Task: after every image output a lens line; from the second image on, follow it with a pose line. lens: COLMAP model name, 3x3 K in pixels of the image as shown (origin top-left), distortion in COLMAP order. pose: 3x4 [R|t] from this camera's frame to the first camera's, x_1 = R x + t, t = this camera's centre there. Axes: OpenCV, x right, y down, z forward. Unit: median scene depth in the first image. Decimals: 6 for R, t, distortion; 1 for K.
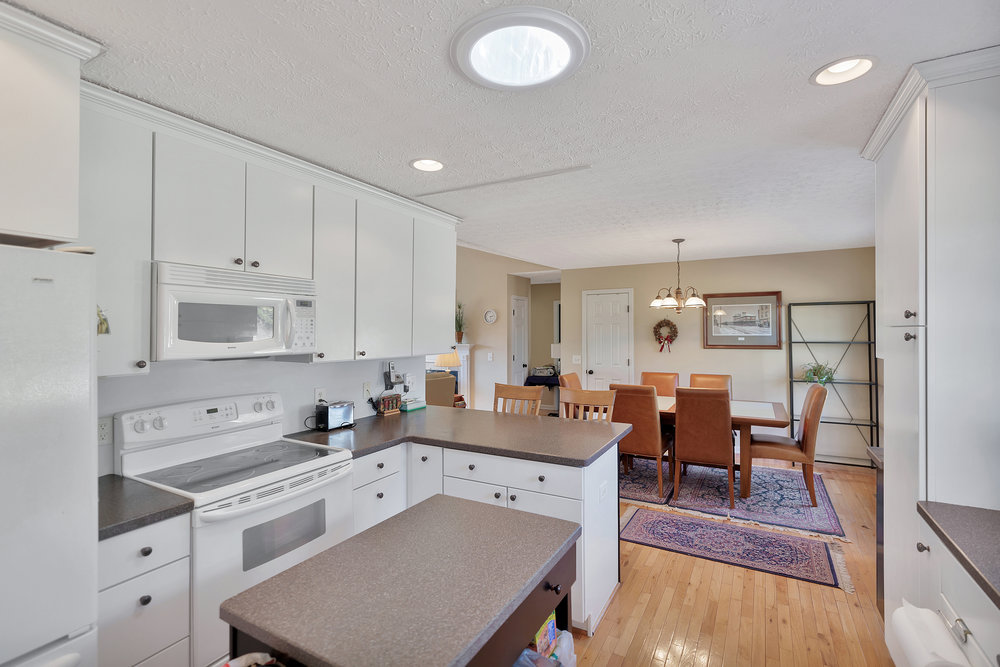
lens RADIAL K [[458.4, 0, 504.6], [0, 458.4, 331.7], [0, 0, 1]] dist [-0.000725, -0.000940]
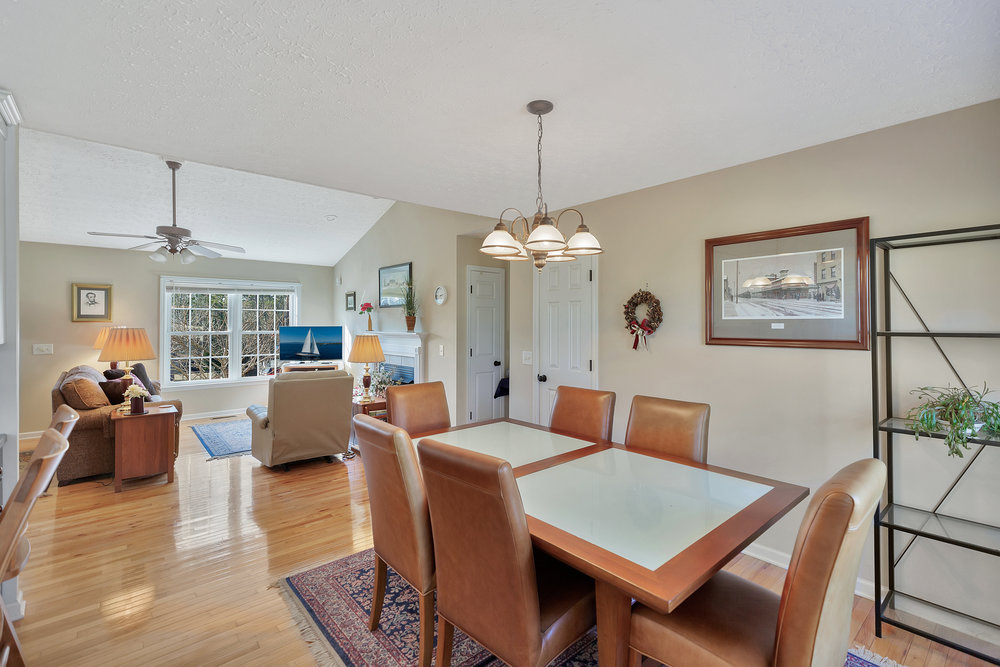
lens RADIAL K [[458.4, 0, 506.1], [0, 458.4, 322.5], [0, 0, 1]] dist [-0.000725, -0.000940]
pose [[0.940170, 0.001745, -0.340700, 0.411369], [-0.000741, 0.999995, 0.003077, 0.010640], [0.340704, -0.002640, 0.940167, 0.452921]]
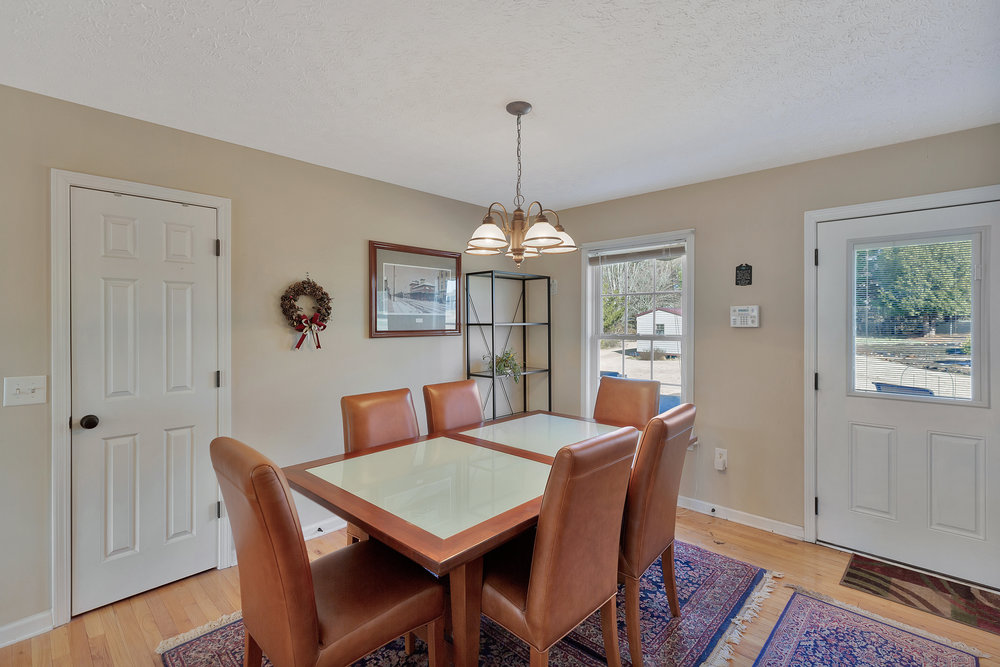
lens RADIAL K [[458.4, 0, 503.5], [0, 458.4, 321.4], [0, 0, 1]] dist [-0.000725, -0.000940]
pose [[0.242223, 0.003366, 0.970215, -0.069844], [-0.004194, 0.999988, -0.002422, 0.017823], [-0.970212, -0.003482, 0.242234, 0.730859]]
